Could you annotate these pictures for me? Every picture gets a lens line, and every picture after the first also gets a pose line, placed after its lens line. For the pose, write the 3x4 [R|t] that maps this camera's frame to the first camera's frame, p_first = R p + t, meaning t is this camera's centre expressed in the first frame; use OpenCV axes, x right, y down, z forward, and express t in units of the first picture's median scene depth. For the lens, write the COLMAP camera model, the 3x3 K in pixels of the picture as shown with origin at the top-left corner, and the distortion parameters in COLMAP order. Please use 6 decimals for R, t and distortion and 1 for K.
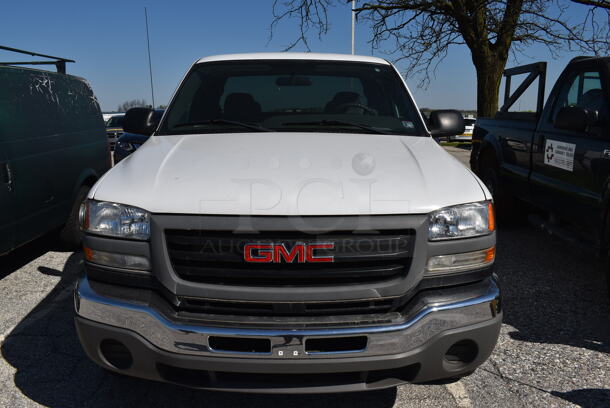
lens RADIAL K [[542.7, 0, 304.4], [0, 542.7, 202.9], [0, 0, 1]] dist [-0.088741, 0.008497]
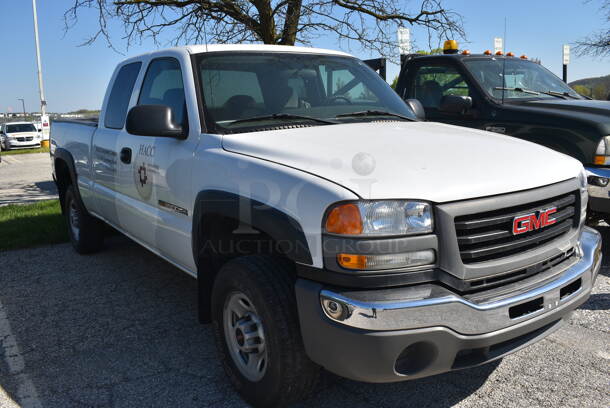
lens RADIAL K [[542.7, 0, 304.1], [0, 542.7, 203.9], [0, 0, 1]] dist [-0.088741, 0.008497]
pose [[0.806719, -0.132957, 0.575784, -0.522201], [0.130597, 0.990381, 0.045717, -0.028714], [-0.576324, 0.038315, 0.816323, 0.169174]]
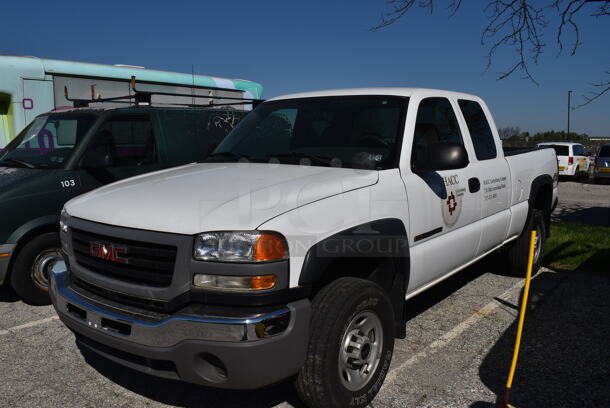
lens RADIAL K [[542.7, 0, 301.7], [0, 542.7, 203.4], [0, 0, 1]] dist [-0.088741, 0.008497]
pose [[0.779803, 0.066020, -0.622533, 0.555973], [-0.096469, 0.995218, -0.015296, -0.025834], [0.618547, 0.071983, 0.782444, 0.117029]]
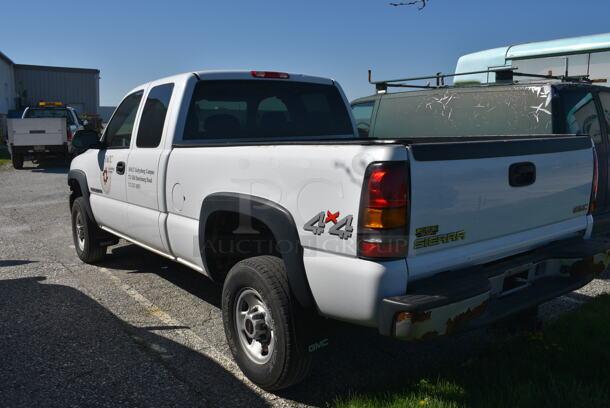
lens RADIAL K [[542.7, 0, 305.5], [0, 542.7, 203.8], [0, 0, 1]] dist [-0.088741, 0.008497]
pose [[-0.812195, 0.091812, -0.576117, 0.521767], [-0.085321, 0.958226, 0.272990, -0.352452], [0.577114, 0.270876, -0.770433, 2.079448]]
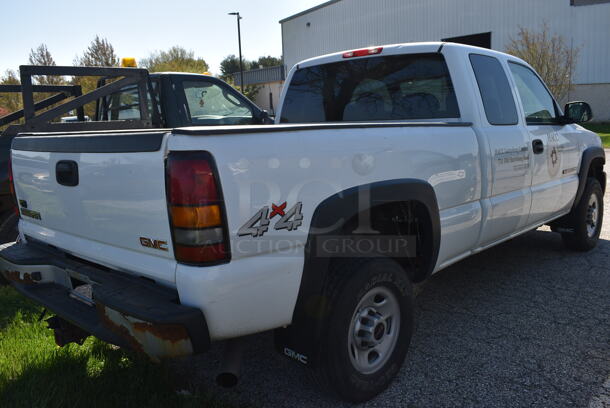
lens RADIAL K [[542.7, 0, 302.7], [0, 542.7, 204.9], [0, 0, 1]] dist [-0.088741, 0.008497]
pose [[-0.714482, -0.086670, 0.694265, -0.612304], [0.152885, 0.948977, 0.275805, -0.324889], [-0.682746, 0.303201, -0.664776, 1.957766]]
